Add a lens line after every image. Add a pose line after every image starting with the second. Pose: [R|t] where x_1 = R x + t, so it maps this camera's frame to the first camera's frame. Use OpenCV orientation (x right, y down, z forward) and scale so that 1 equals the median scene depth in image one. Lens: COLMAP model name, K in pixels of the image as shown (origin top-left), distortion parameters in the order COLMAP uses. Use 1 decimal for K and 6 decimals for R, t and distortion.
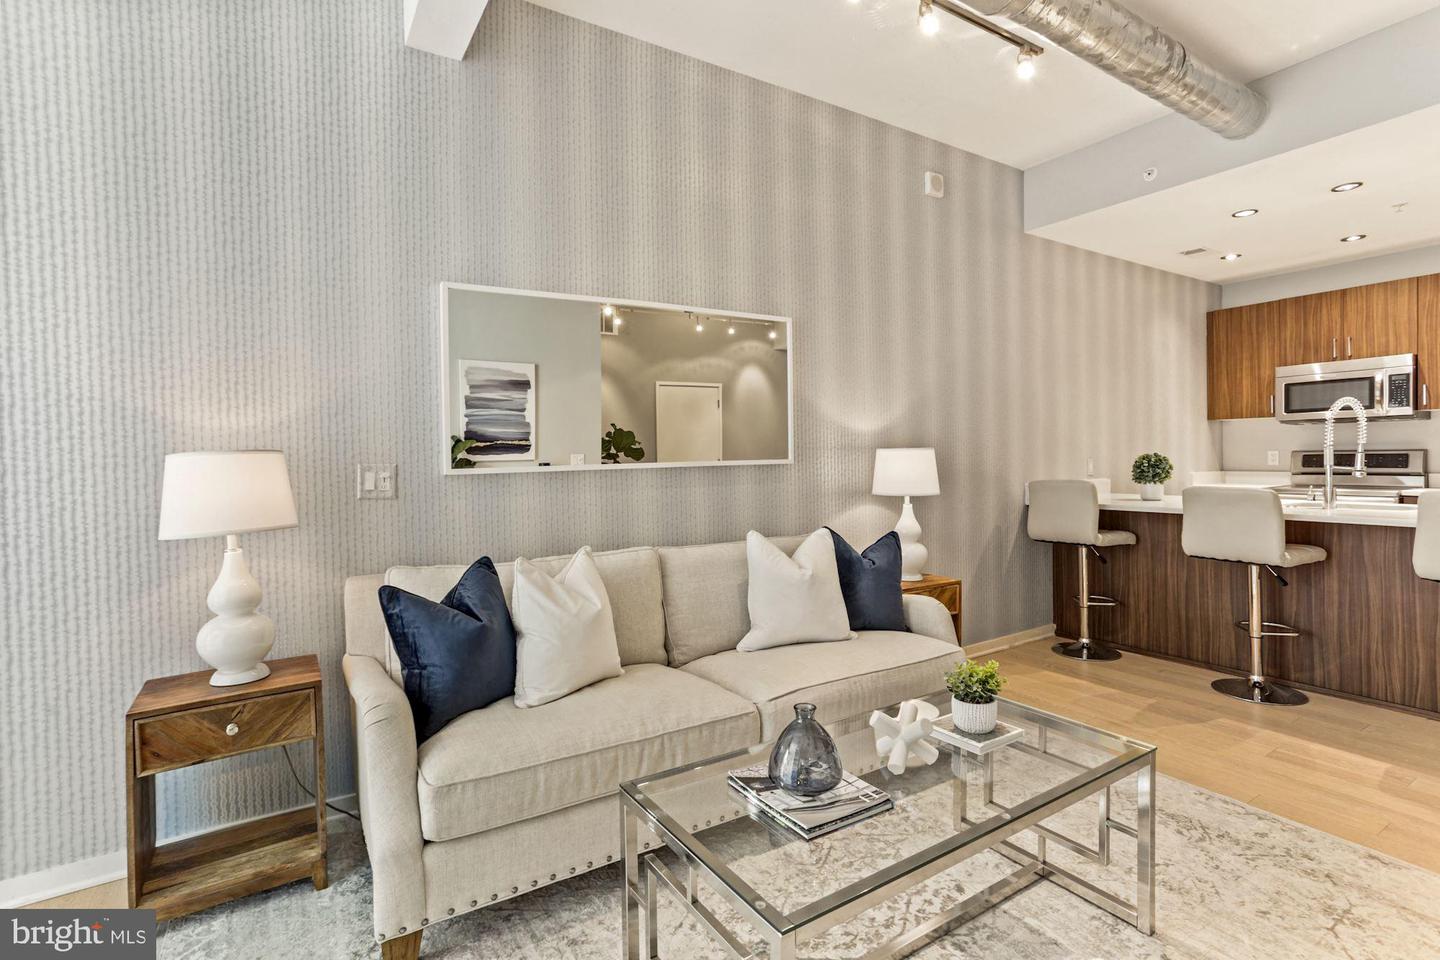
lens RADIAL K [[699.3, 0, 709.1], [0, 699.3, 463.9], [0, 0, 1]] dist [-0.028566, 0.017112]
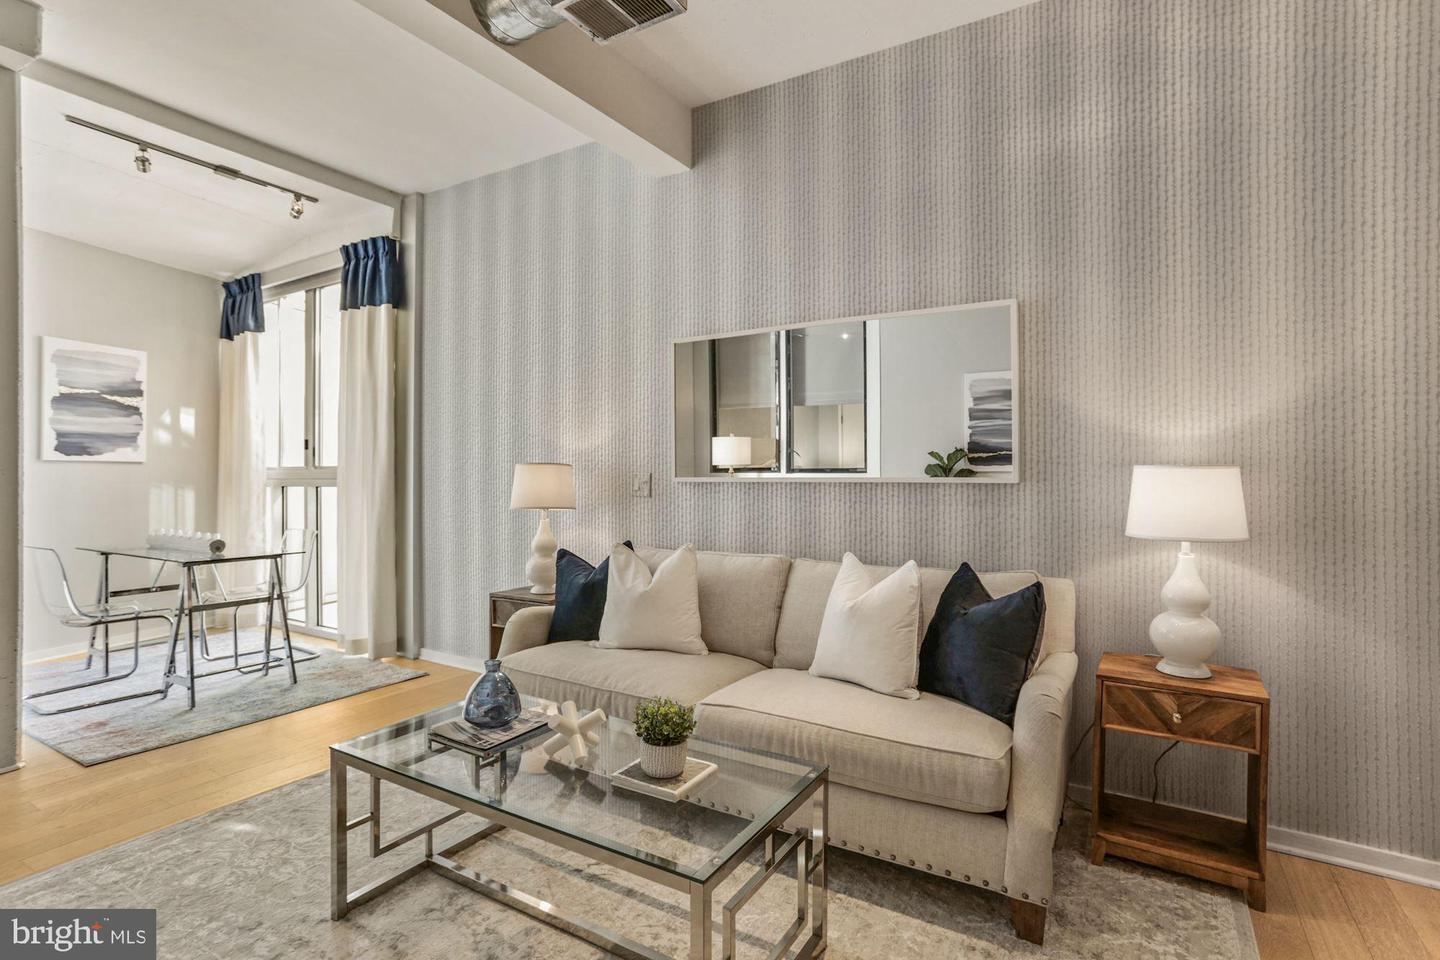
lens RADIAL K [[715.0, 0, 725.4], [0, 715.0, 469.7], [0, 0, 1]] dist [-0.042554, 0.025518]
pose [[0.441229, 0.014392, -0.897279, 0.639369], [-0.018642, 0.999803, 0.006869, -0.012664], [0.897201, 0.013696, 0.441410, 0.334514]]
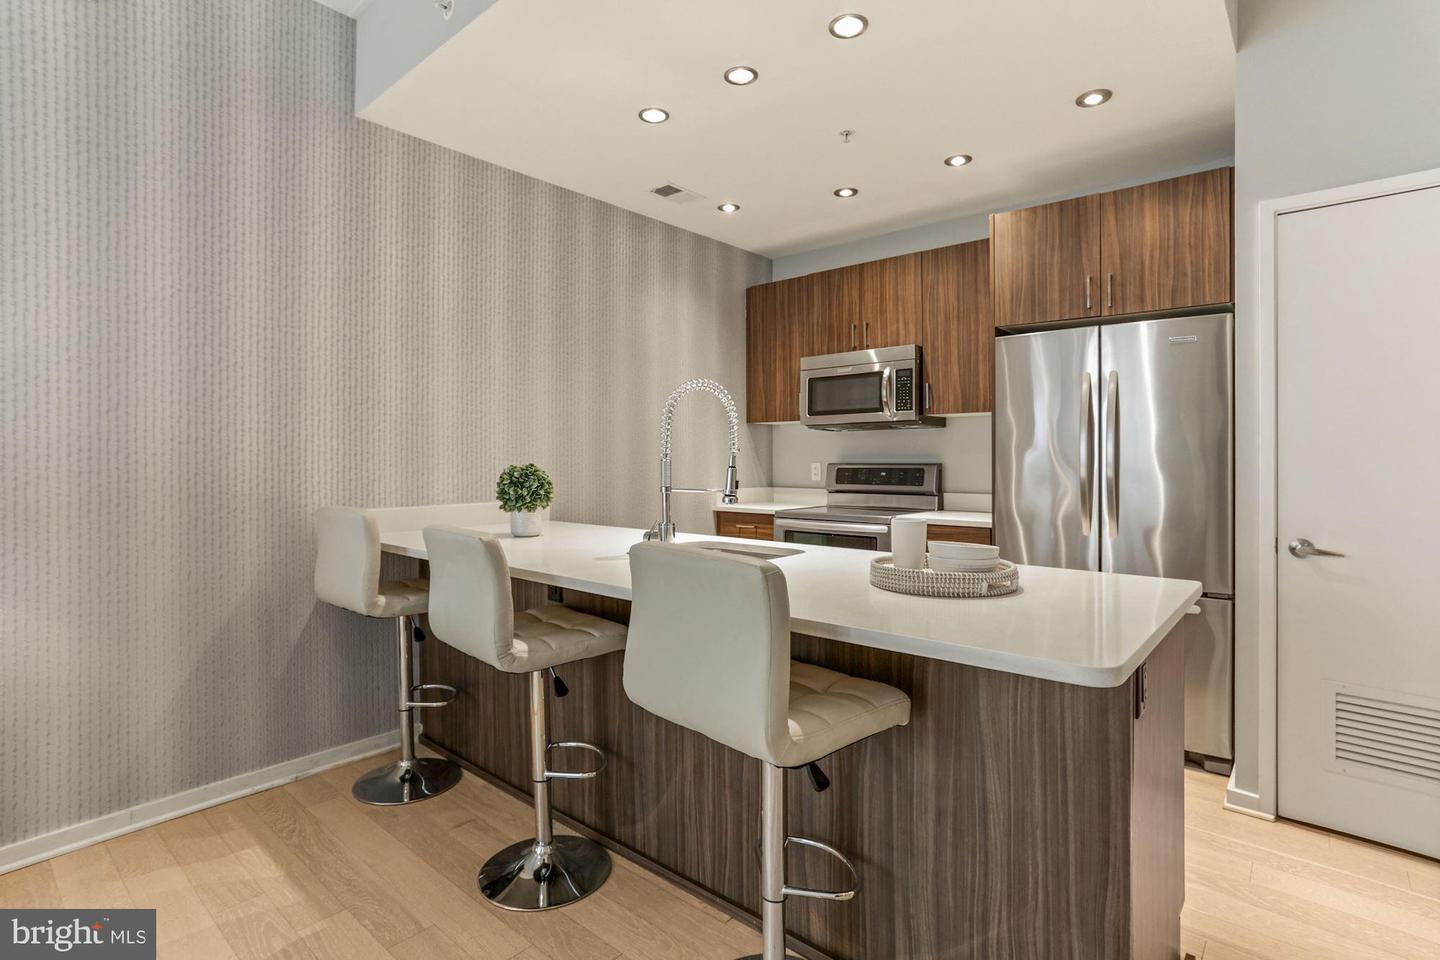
lens RADIAL K [[715.0, 0, 725.9], [0, 715.0, 459.1], [0, 0, 1]] dist [-0.042554, 0.025518]
pose [[0.954052, 0.016333, 0.299197, 0.726303], [-0.011641, 0.999780, -0.017459, -0.012029], [-0.299416, 0.013174, 0.954032, 0.361713]]
